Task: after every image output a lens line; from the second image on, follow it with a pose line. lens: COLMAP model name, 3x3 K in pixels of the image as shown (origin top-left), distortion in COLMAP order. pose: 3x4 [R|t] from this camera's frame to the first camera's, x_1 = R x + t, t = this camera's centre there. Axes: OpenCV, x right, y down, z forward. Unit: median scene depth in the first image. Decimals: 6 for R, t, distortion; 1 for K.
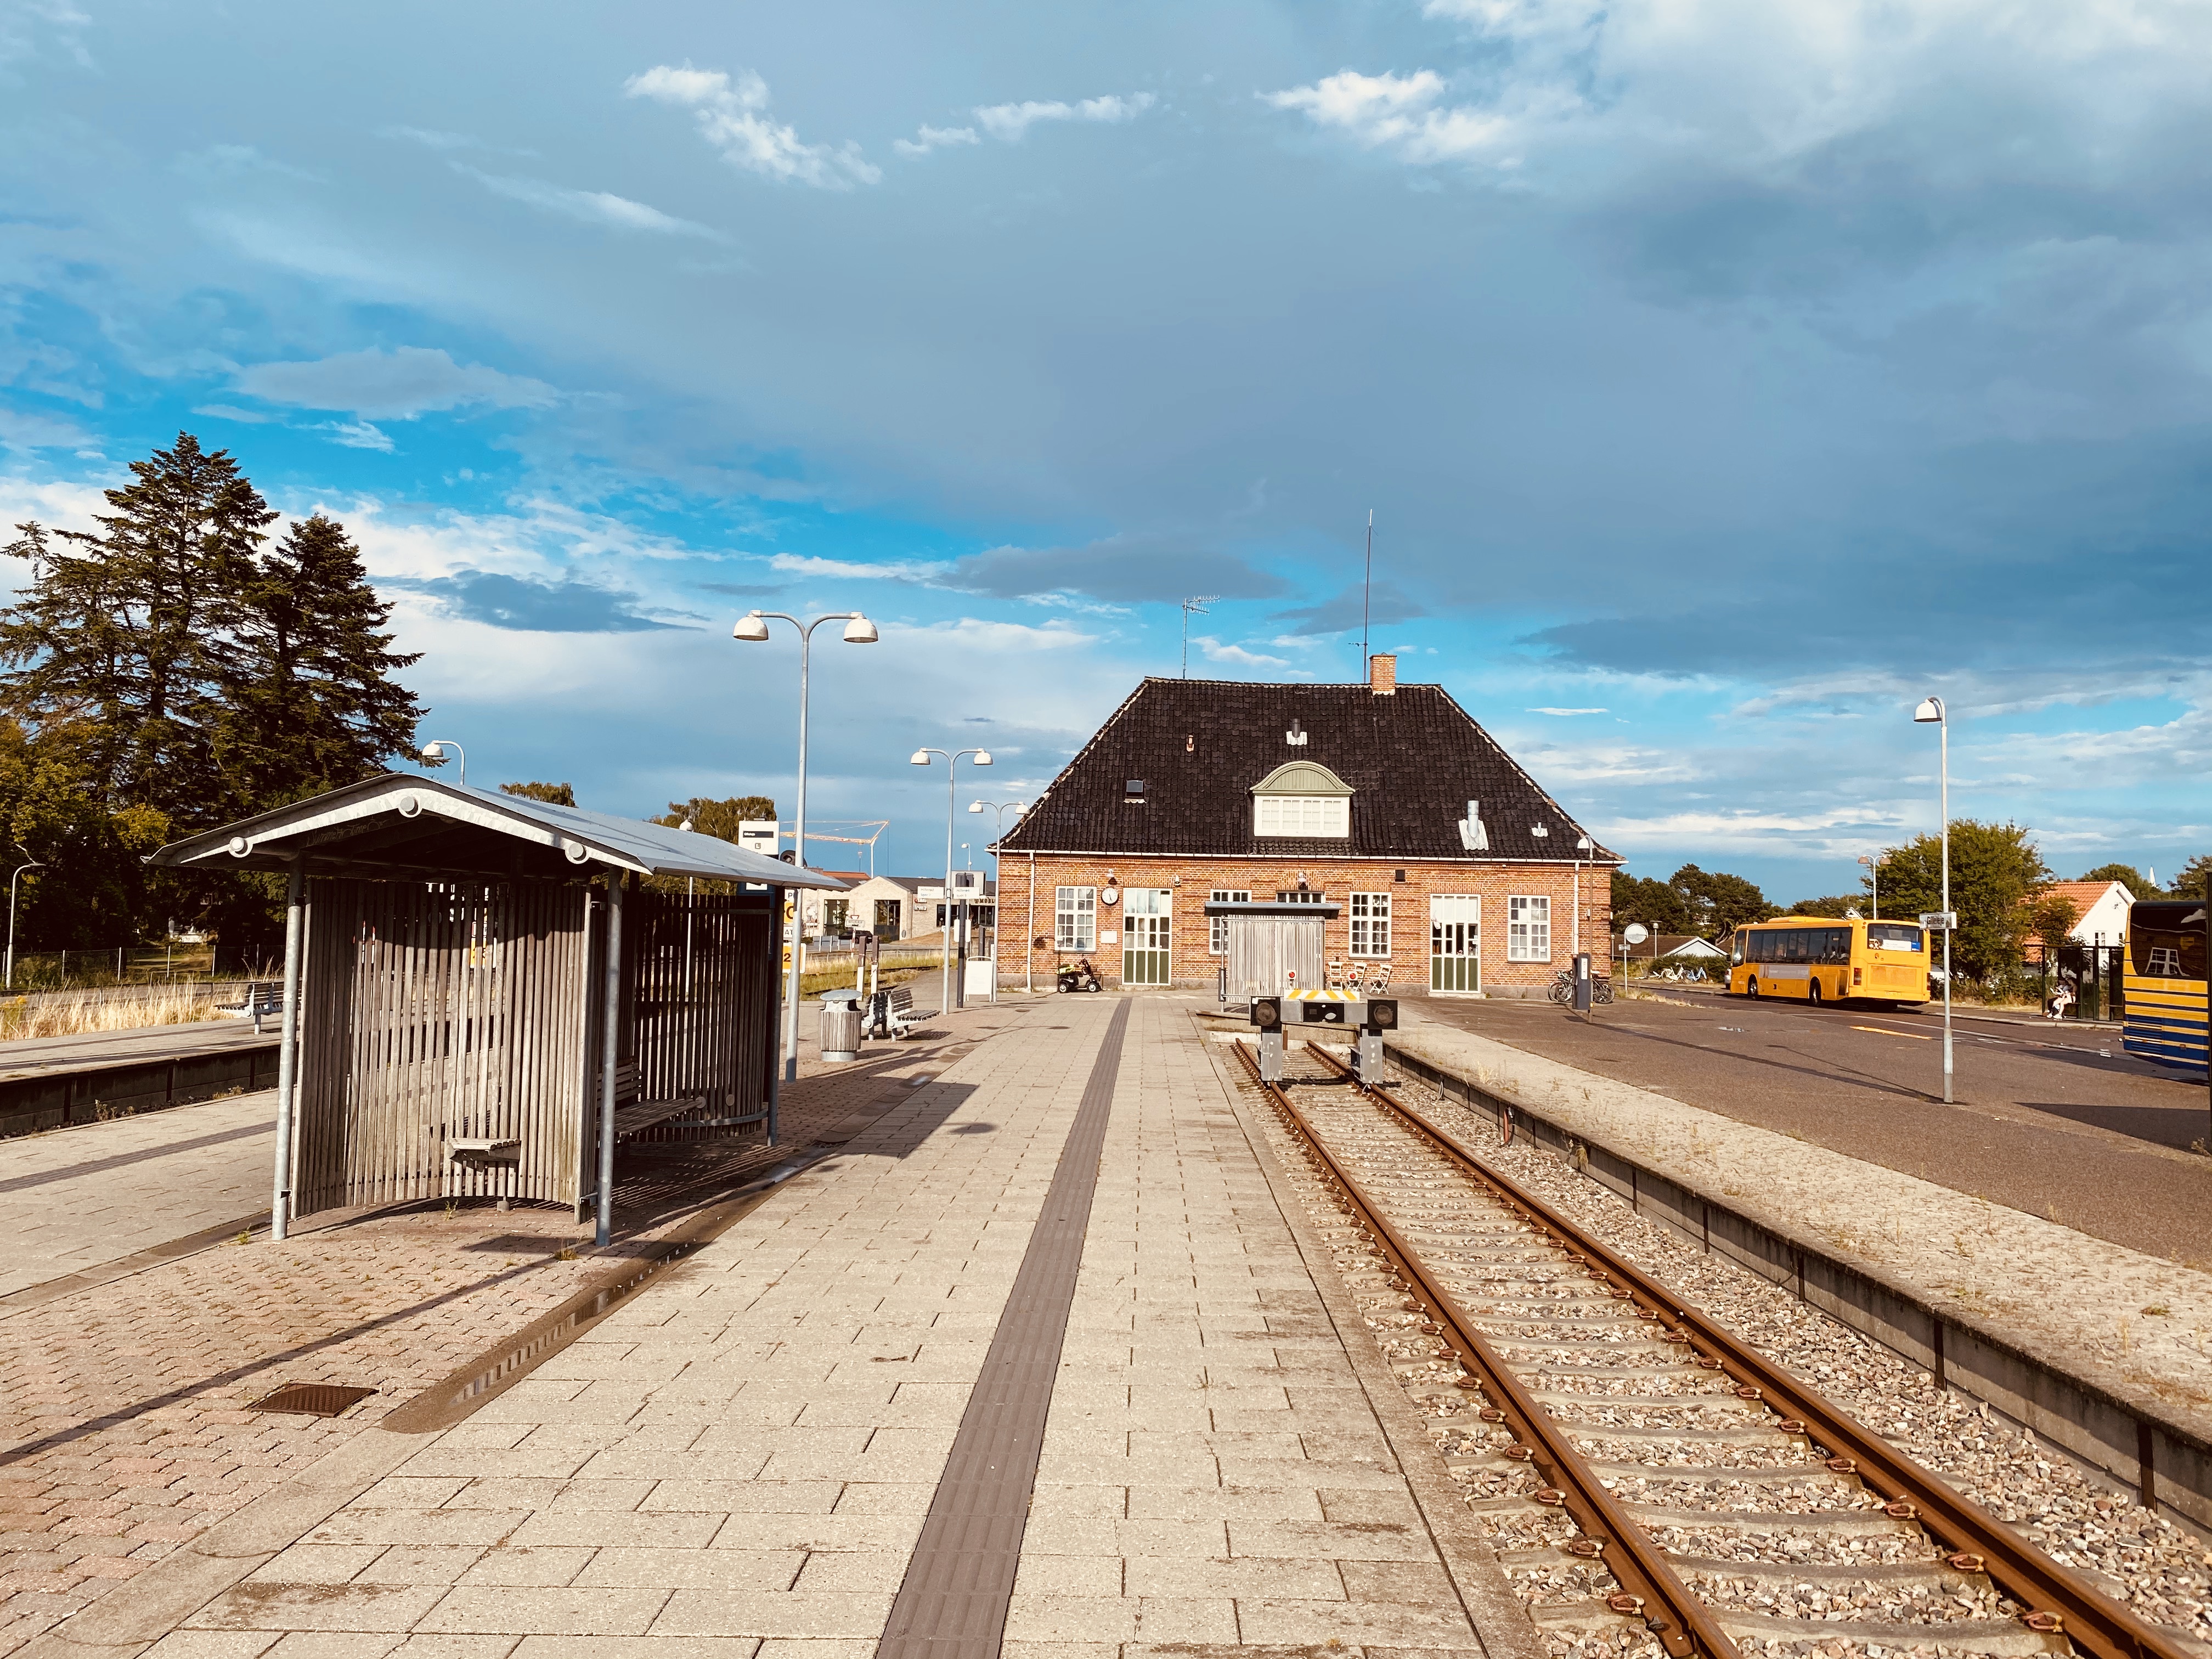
lens RADIAL K [[1665.4, 0, 1104.6], [0, 1665.4, 805.0], [0, 0, 1]] dist [0.092540, -0.184177]
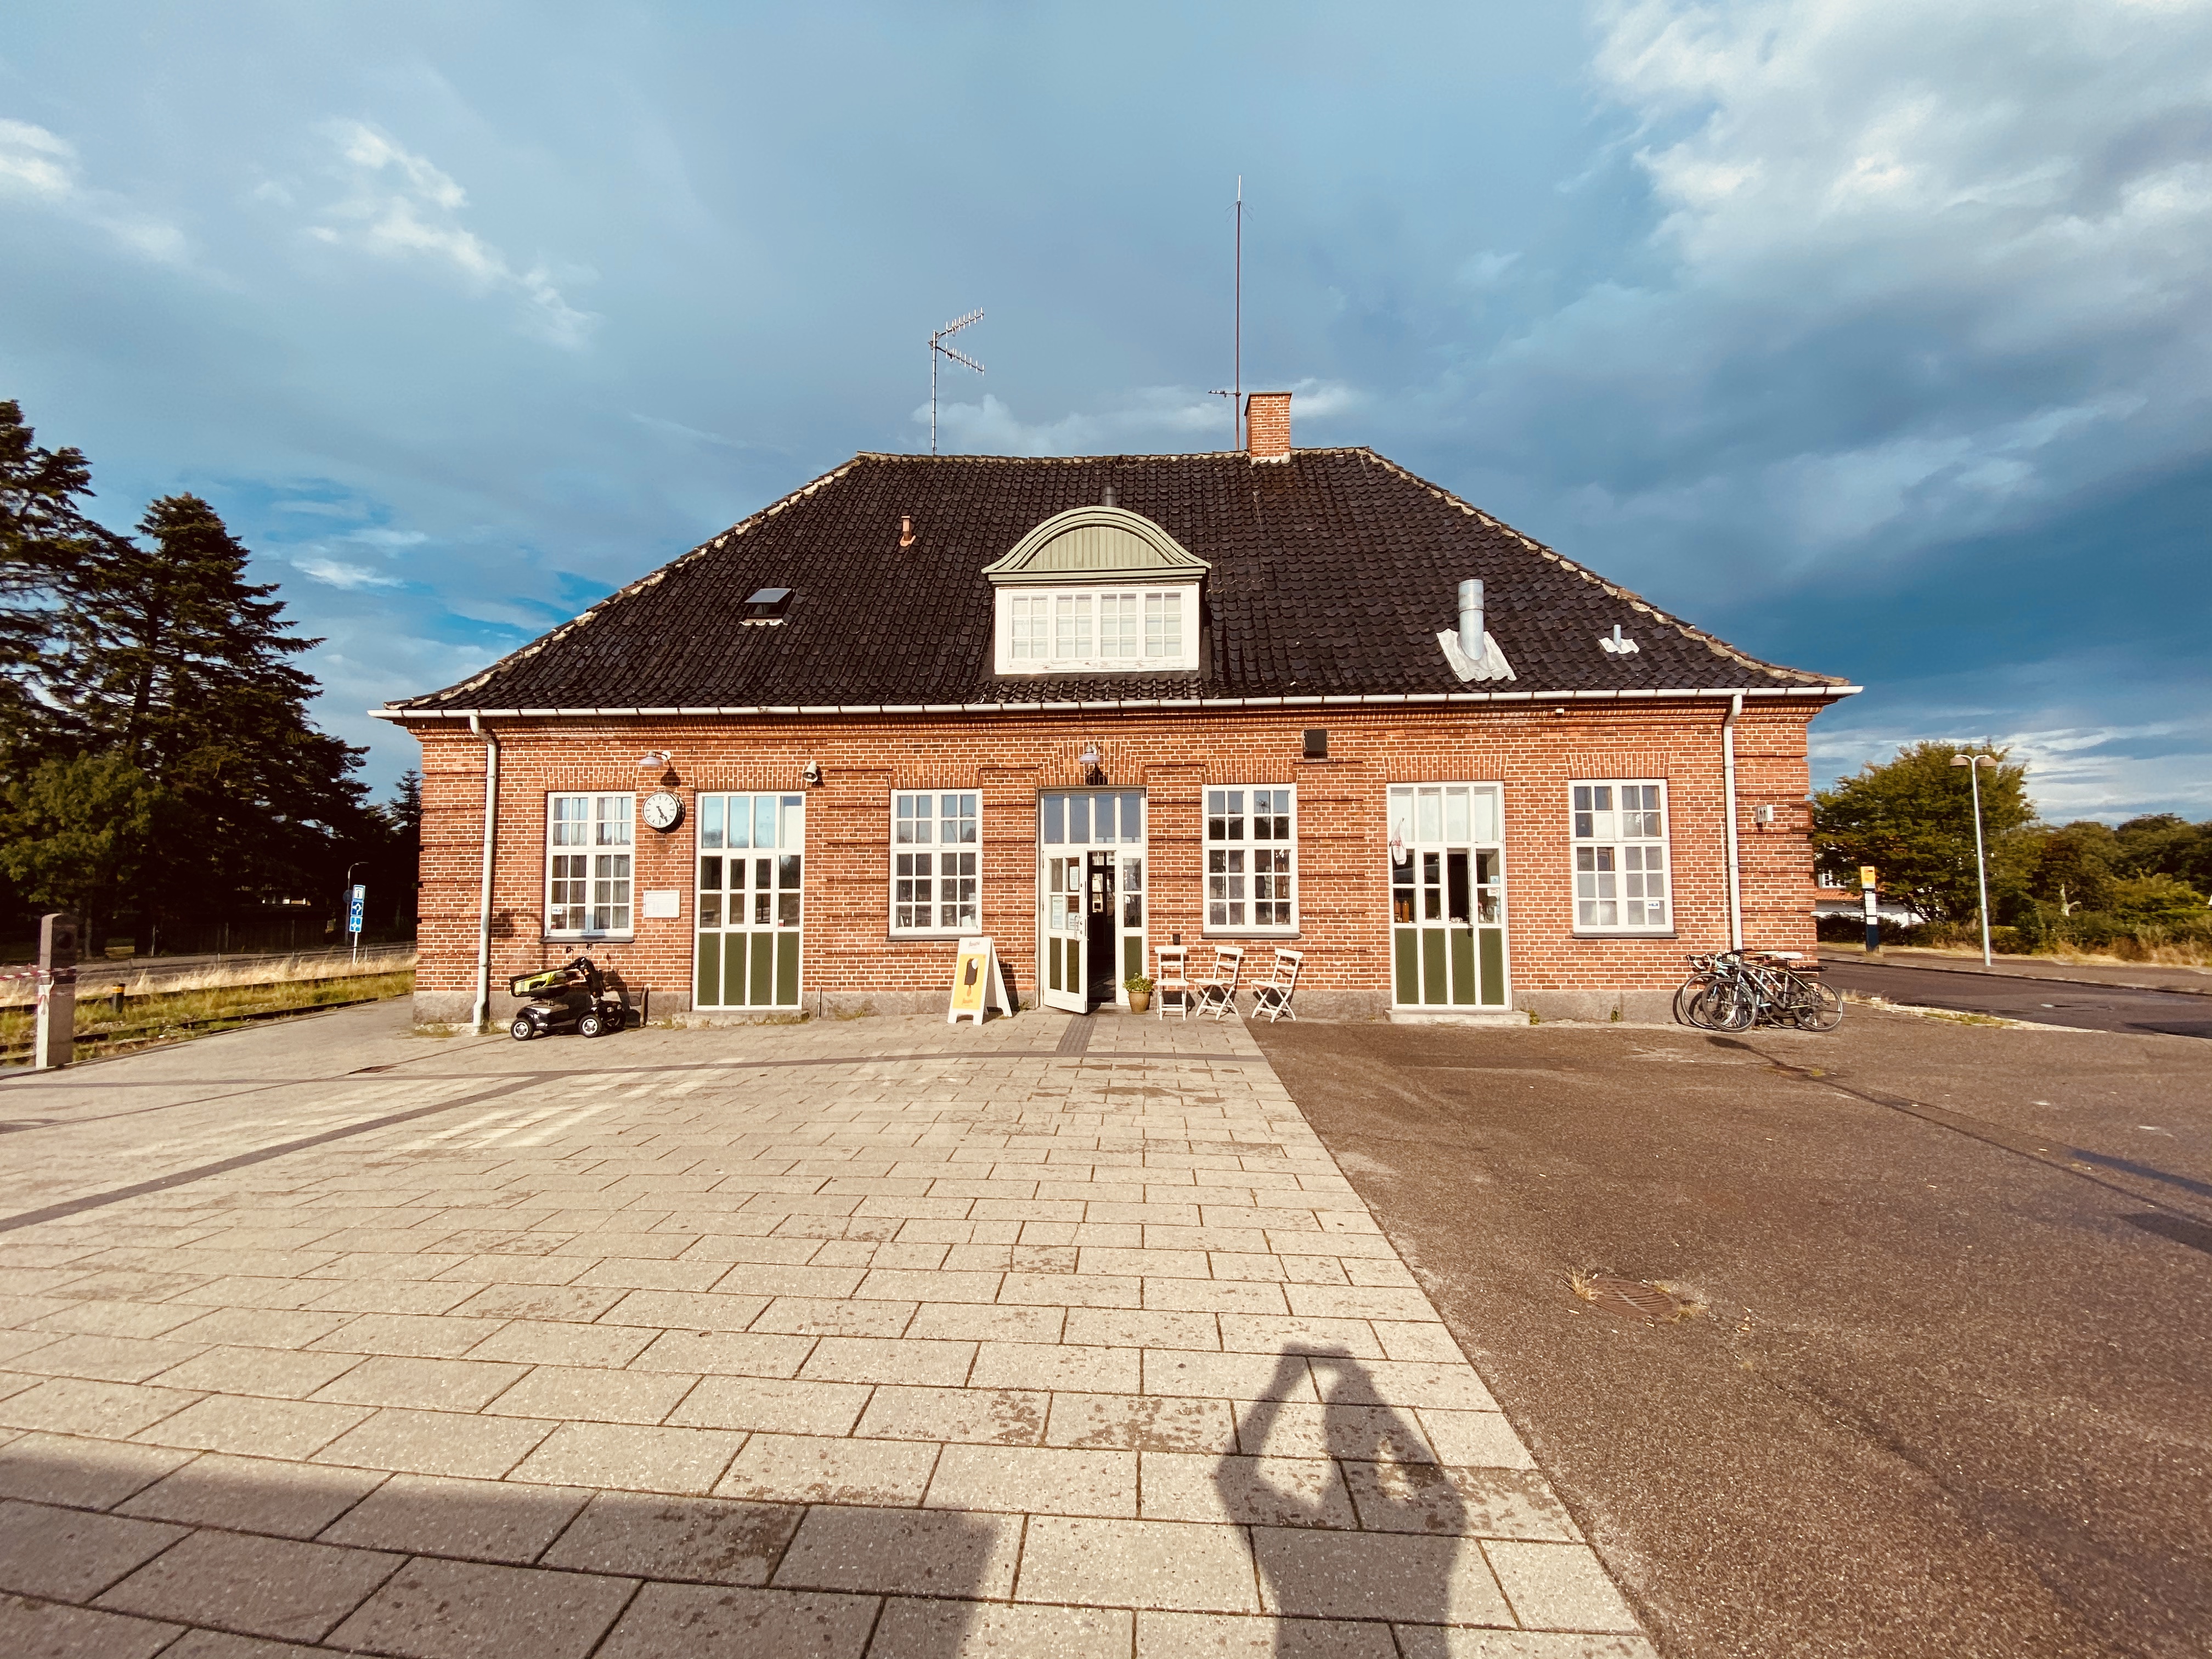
lens RADIAL K [[894.5, 0, 1111.2], [0, 894.5, 835.1], [0, 0, 1]] dist [0.022509, -0.021158]
pose [[0.999393, -0.028100, -0.020585, 0.126346], [0.028241, 0.999579, 0.006584, 0.062243], [0.020392, -0.007161, 0.999766, 0.756999]]
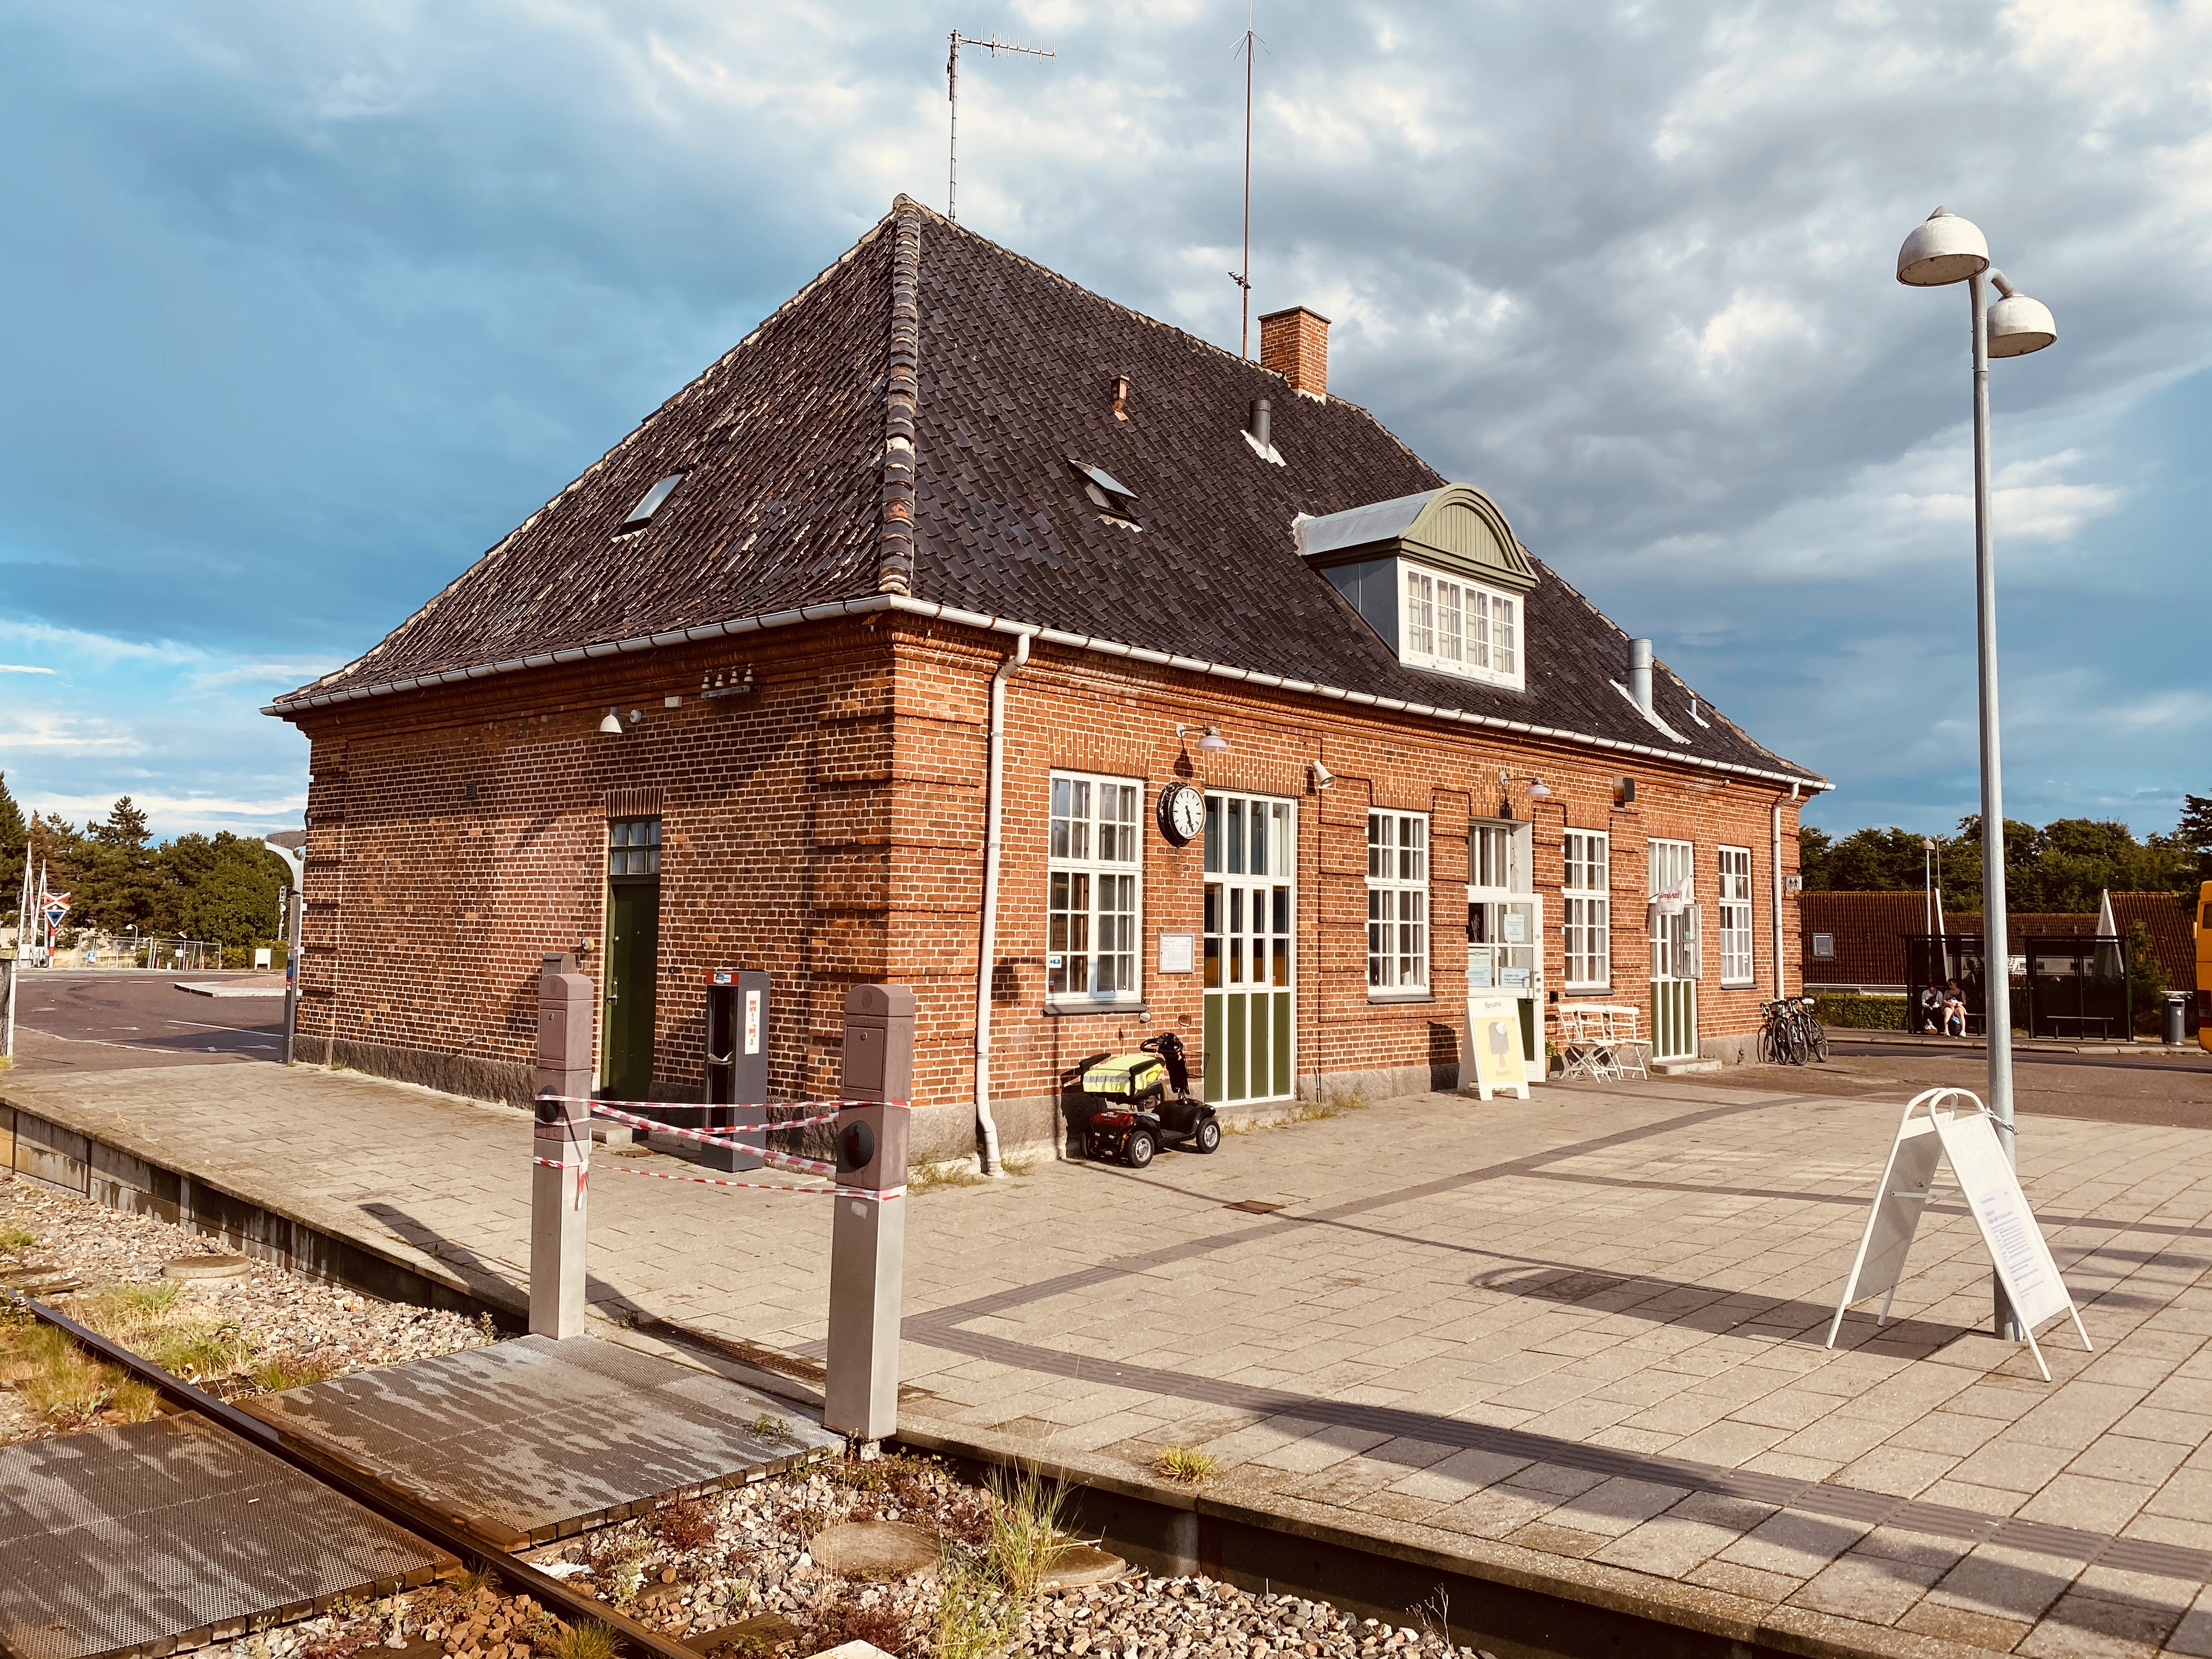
lens RADIAL K [[1684.1, 0, 1099.1], [0, 1684.1, 810.8], [0, 0, 1]] dist [0.015887, 0.002007]
pose [[0.663028, 0.042301, 0.747399, -0.228575], [-0.050848, 0.998641, -0.011414, 0.057833], [-0.746866, -0.030436, 0.664278, 0.805741]]
